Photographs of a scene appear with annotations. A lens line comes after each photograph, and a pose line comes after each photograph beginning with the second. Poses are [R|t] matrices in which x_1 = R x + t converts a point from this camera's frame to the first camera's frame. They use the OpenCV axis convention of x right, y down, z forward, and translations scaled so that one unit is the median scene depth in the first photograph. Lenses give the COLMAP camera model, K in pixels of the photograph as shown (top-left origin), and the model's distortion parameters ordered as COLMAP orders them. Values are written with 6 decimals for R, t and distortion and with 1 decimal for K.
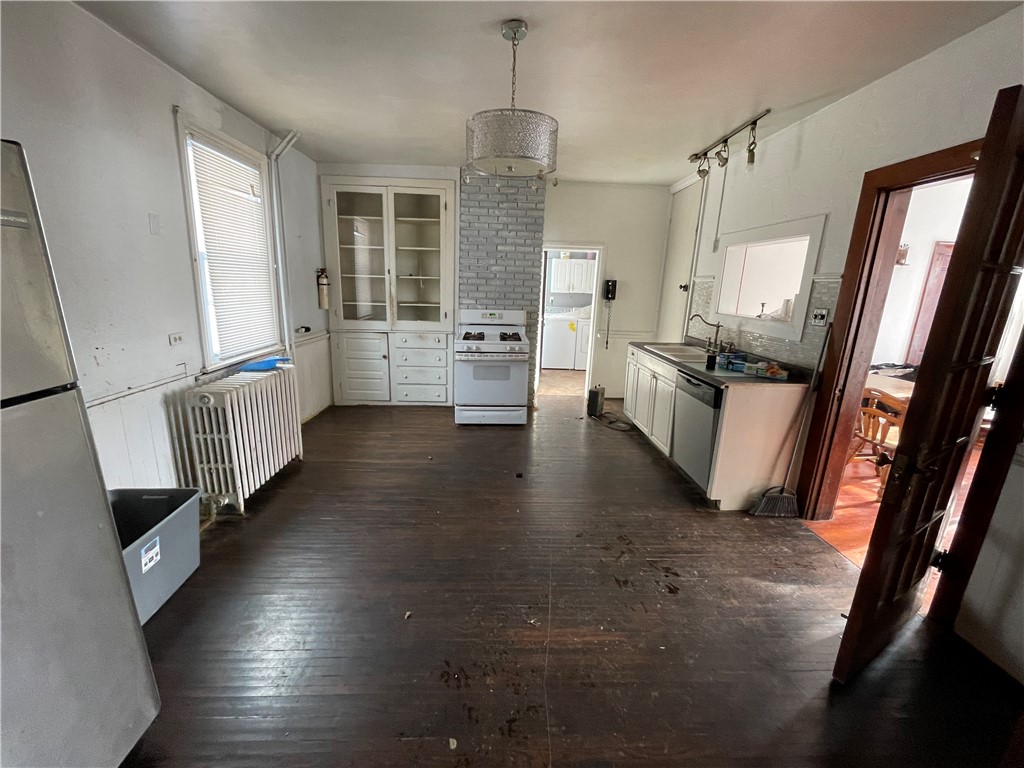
lens RADIAL K [[412.9, 0, 514.0], [0, 412.9, 378.4], [0, 0, 1]] dist [-0.000935, 0.000024]
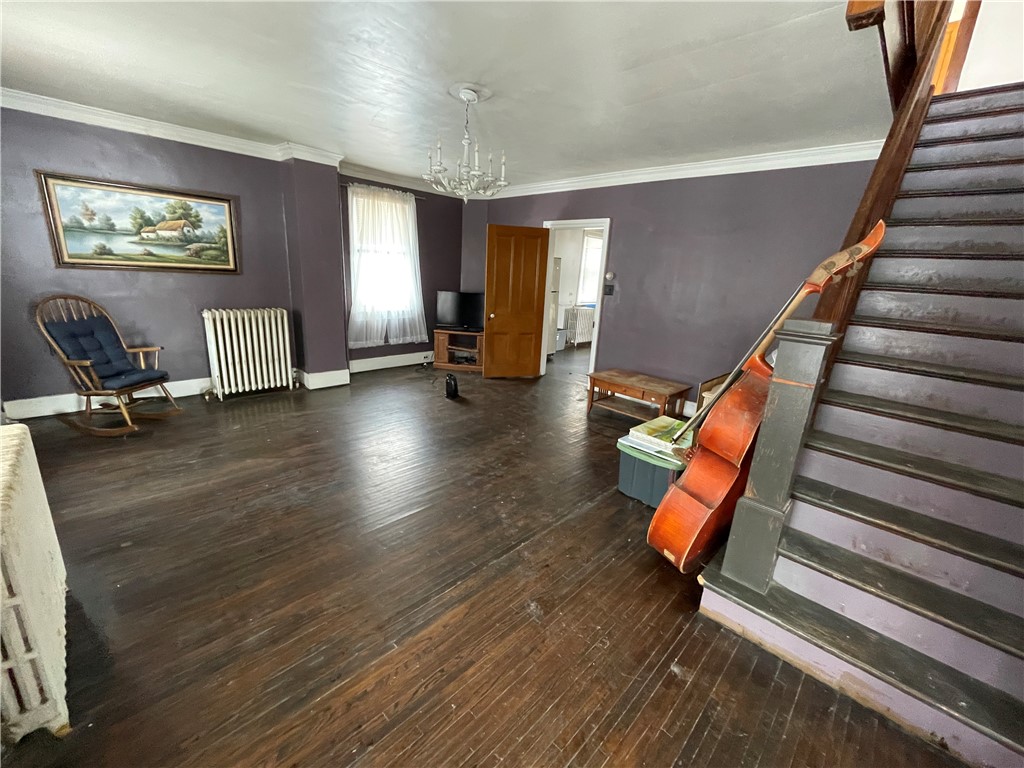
lens RADIAL K [[412.9, 0, 510.8], [0, 412.9, 380.4], [0, 0, 1]] dist [-0.000935, 0.000024]
pose [[0.681095, 0.187230, -0.707852, 0.801285], [-0.195761, 0.978124, 0.070357, 0.261820], [0.705540, 0.090650, 0.702848, -0.969807]]
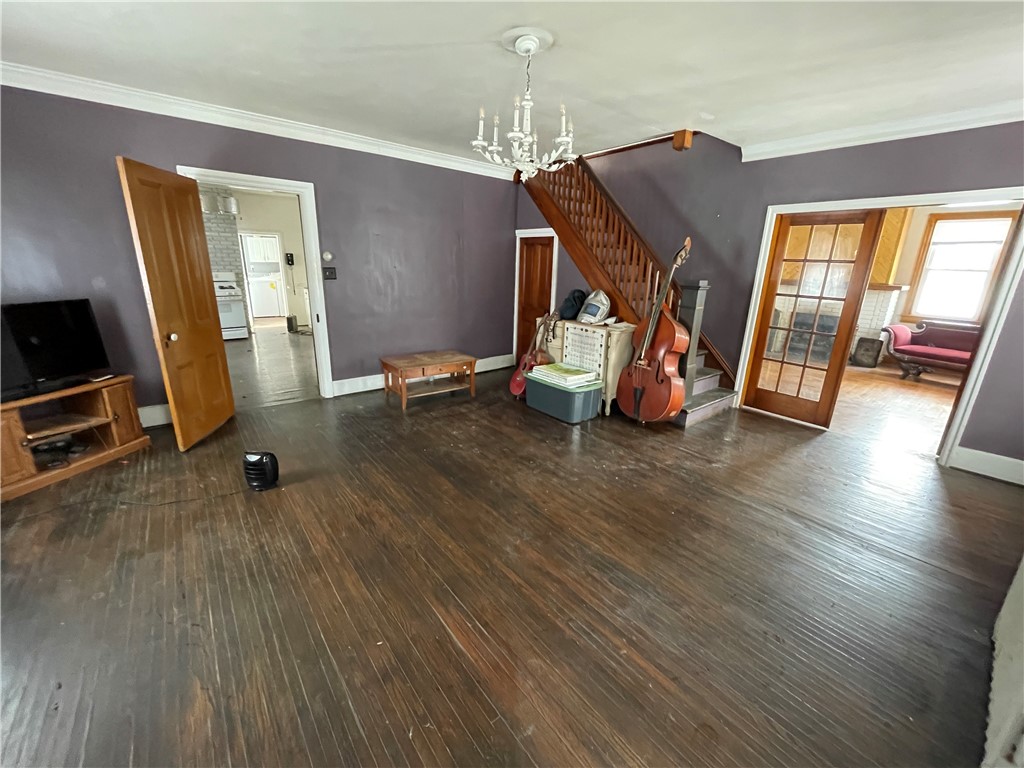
lens RADIAL K [[412.9, 0, 512.2], [0, 412.9, 382.1], [0, 0, 1]] dist [-0.000935, 0.000024]
pose [[0.807223, -0.176653, 0.563191, -0.081537], [0.138197, 0.984206, 0.110633, 0.243975], [-0.573840, -0.011474, 0.818887, -1.016129]]
